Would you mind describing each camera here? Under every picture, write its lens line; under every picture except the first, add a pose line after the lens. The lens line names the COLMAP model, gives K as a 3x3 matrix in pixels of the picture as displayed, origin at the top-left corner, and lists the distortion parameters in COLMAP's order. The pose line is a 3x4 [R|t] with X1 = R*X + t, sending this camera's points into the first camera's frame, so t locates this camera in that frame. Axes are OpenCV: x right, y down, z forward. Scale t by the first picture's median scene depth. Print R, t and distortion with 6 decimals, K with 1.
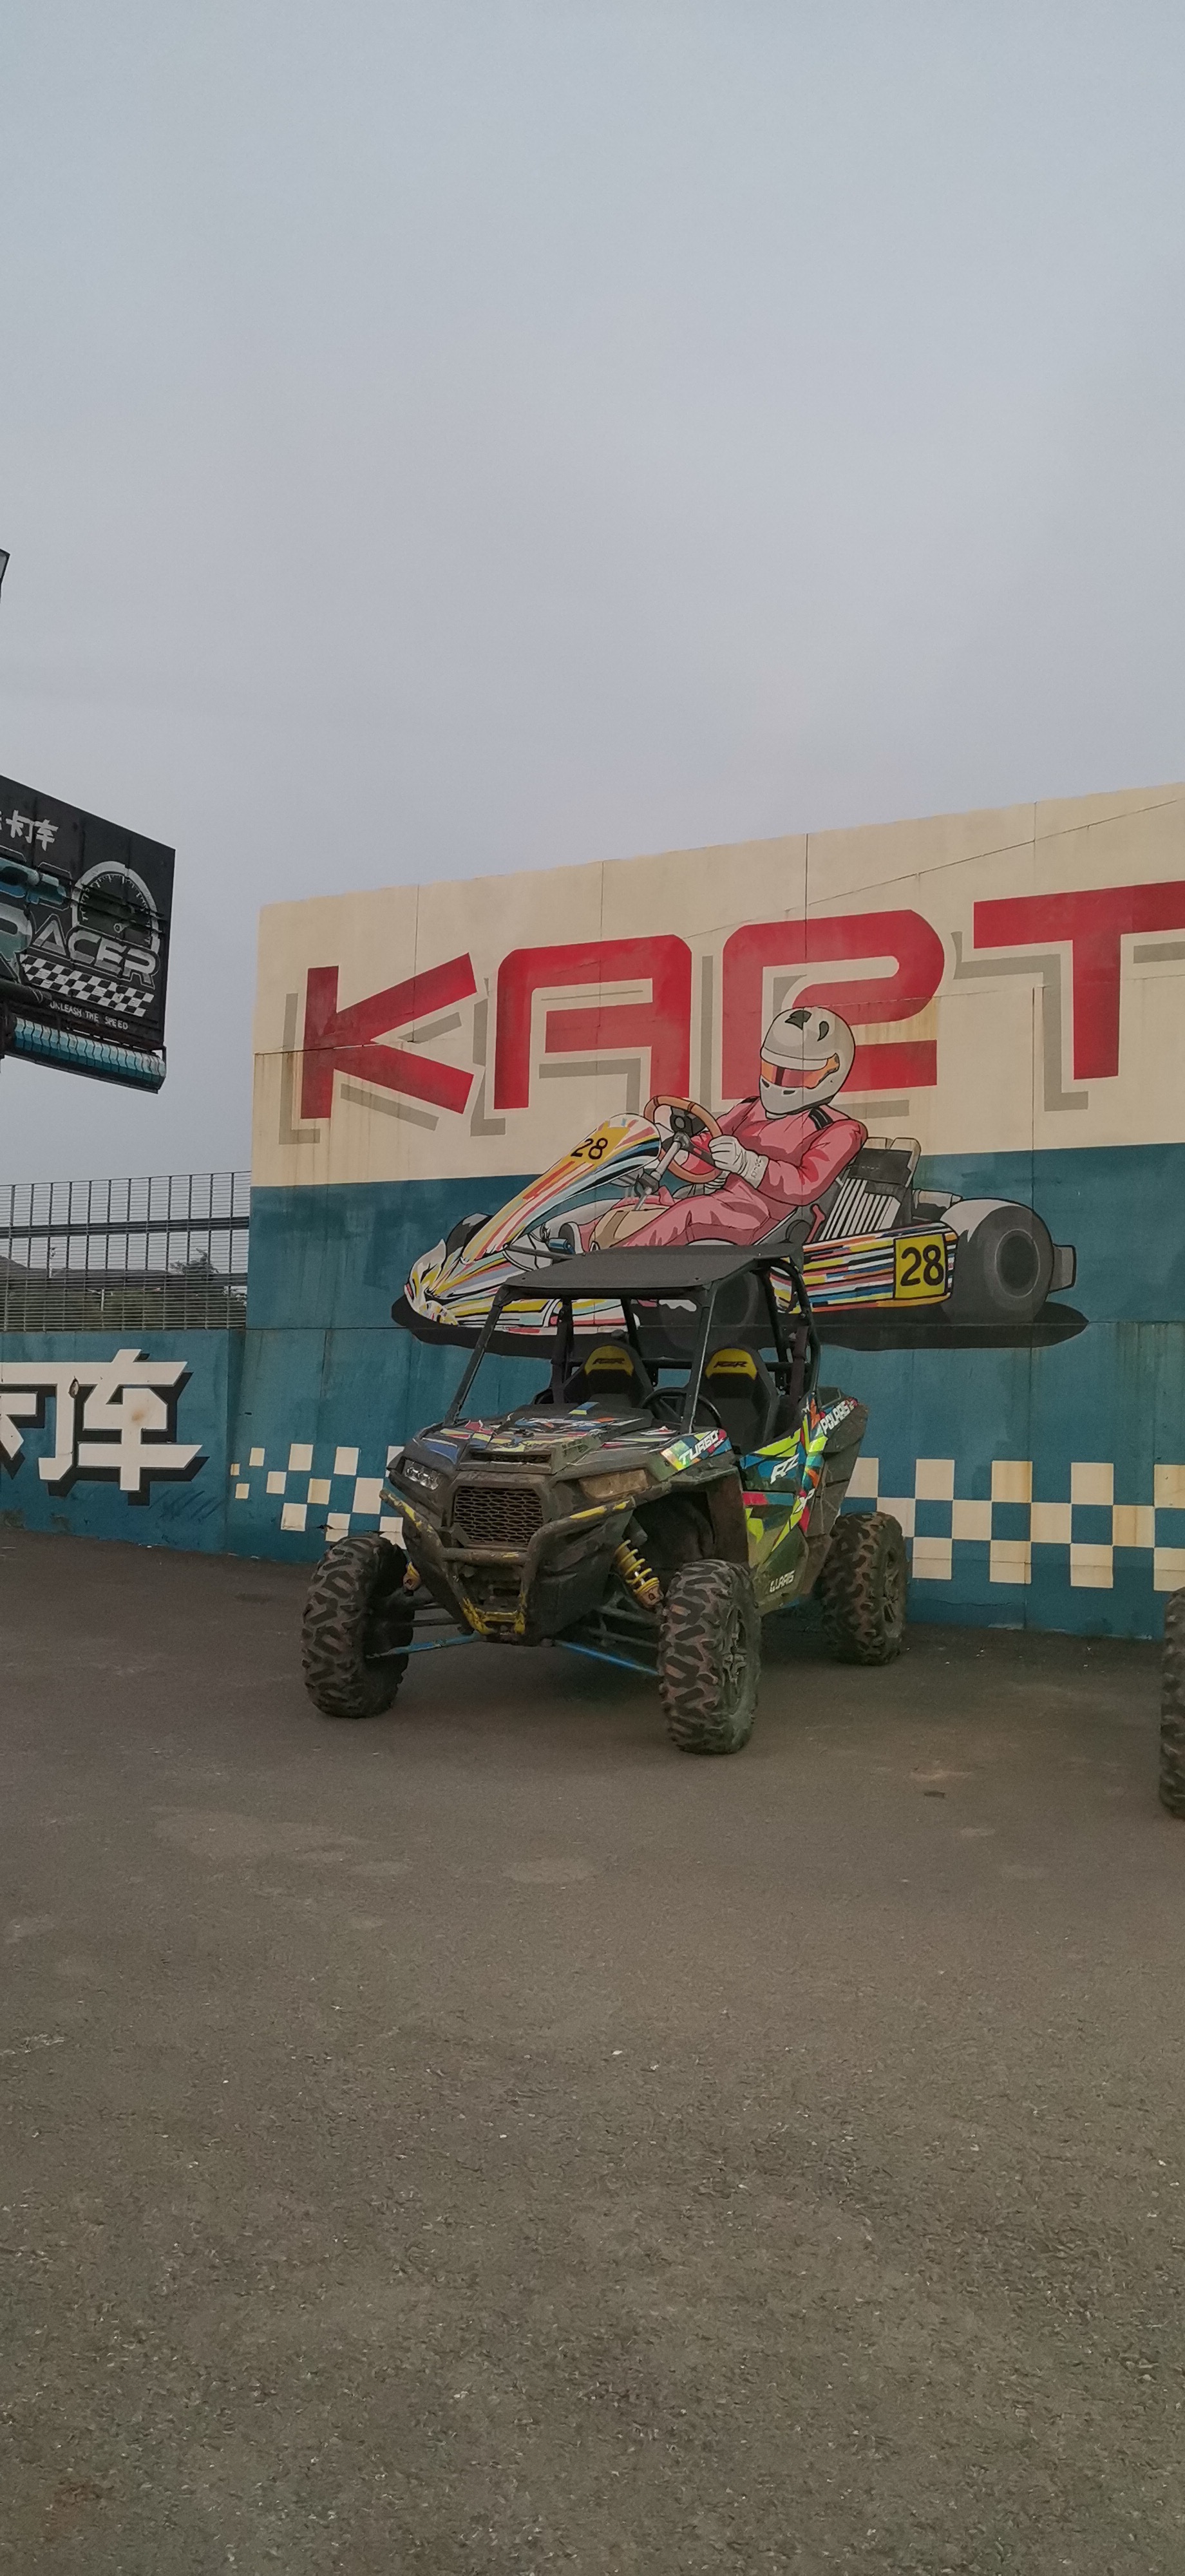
lens RADIAL K [[1925.3, 0, 592.5], [0, 1925.3, 1277.8], [0, 0, 1]] dist [0.032951, -0.000303]
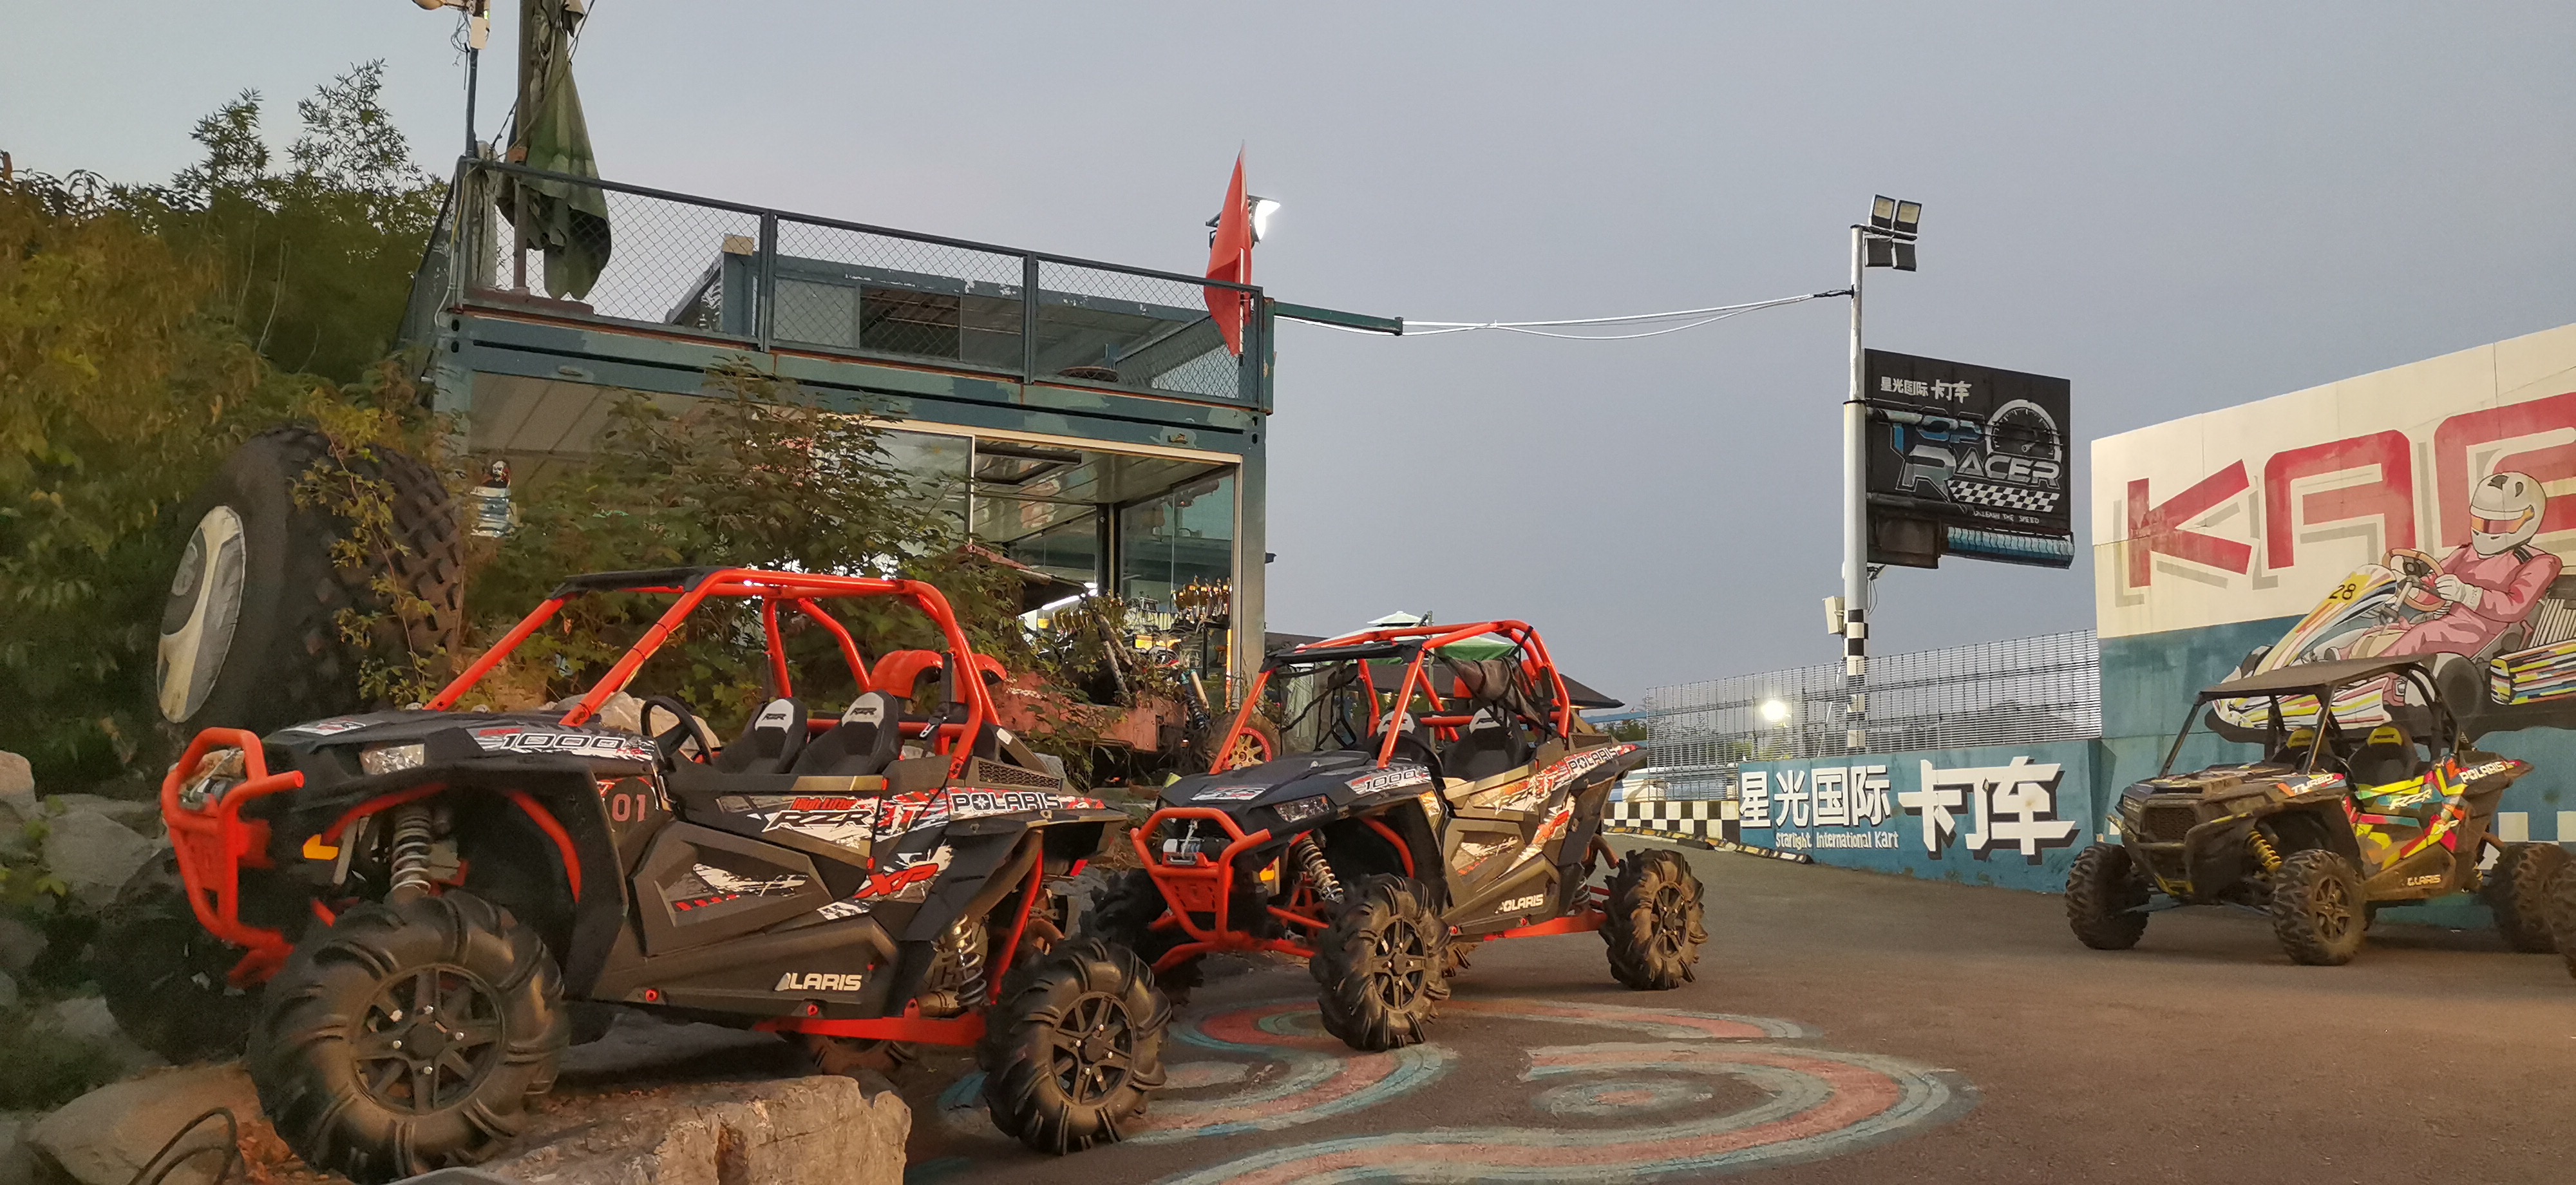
lens RADIAL K [[1925.3, 0, 1287.6], [0, 1925.3, 620.9], [0, 0, 1]] dist [0.032951, -0.000303]
pose [[0.779847, -0.082103, -0.620563, 0.255508], [0.043145, 0.996054, -0.077562, 0.026148], [0.624482, 0.033713, 0.780311, -0.509844]]
